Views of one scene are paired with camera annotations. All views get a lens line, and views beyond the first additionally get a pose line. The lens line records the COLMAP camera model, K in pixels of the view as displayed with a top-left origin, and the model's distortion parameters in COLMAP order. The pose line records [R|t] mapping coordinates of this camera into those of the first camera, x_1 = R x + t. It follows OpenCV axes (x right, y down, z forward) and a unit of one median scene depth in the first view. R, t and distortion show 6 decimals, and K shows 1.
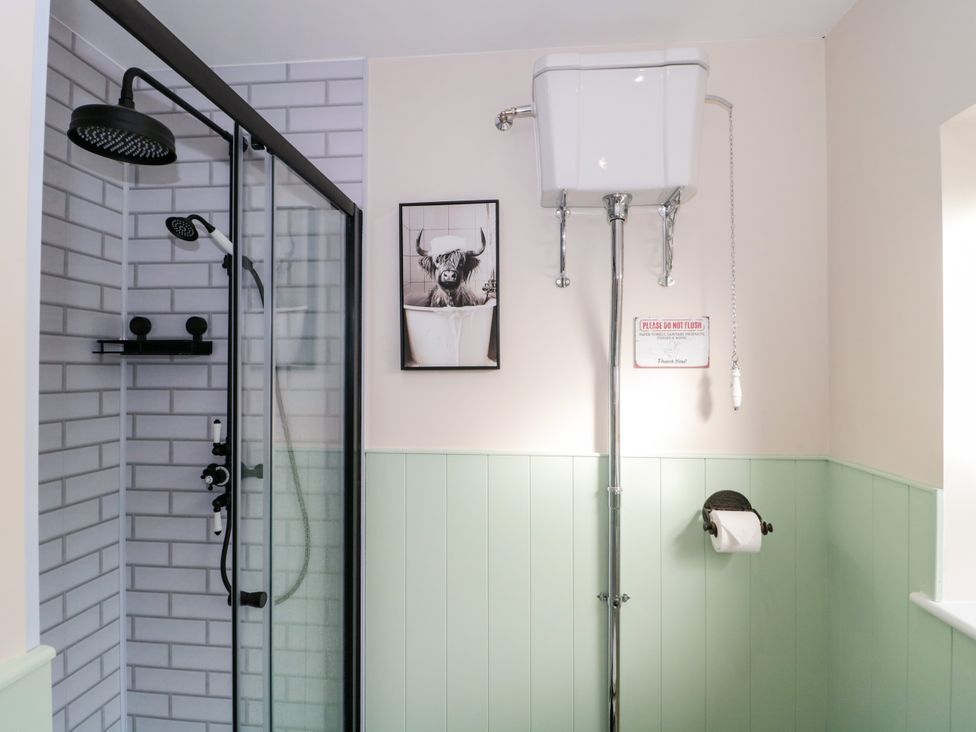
lens RADIAL K [[502.8, 0, 484.5], [0, 502.8, 363.9], [0, 0, 1]] dist [-0.003730, -0.014528]
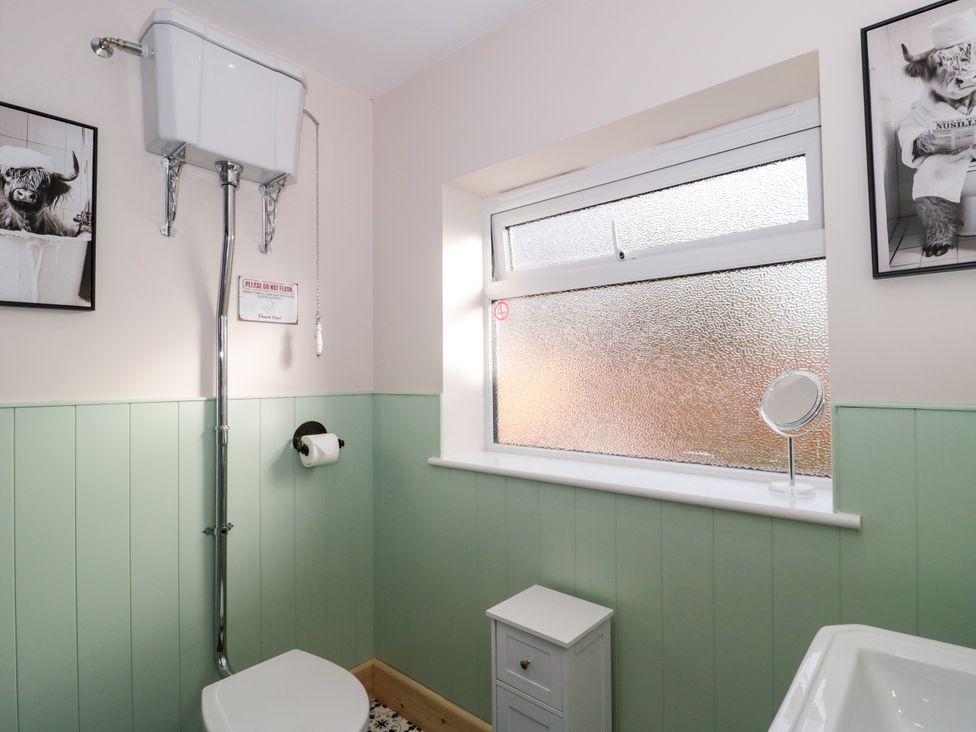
lens RADIAL K [[508.0, 0, 491.9], [0, 508.0, 362.6], [0, 0, 1]] dist [-0.001632, -0.013572]
pose [[0.586824, 0.010353, 0.809649, -0.290328], [-0.000576, 0.999923, -0.012369, 0.117261], [-0.809715, 0.006792, 0.586785, -0.130111]]
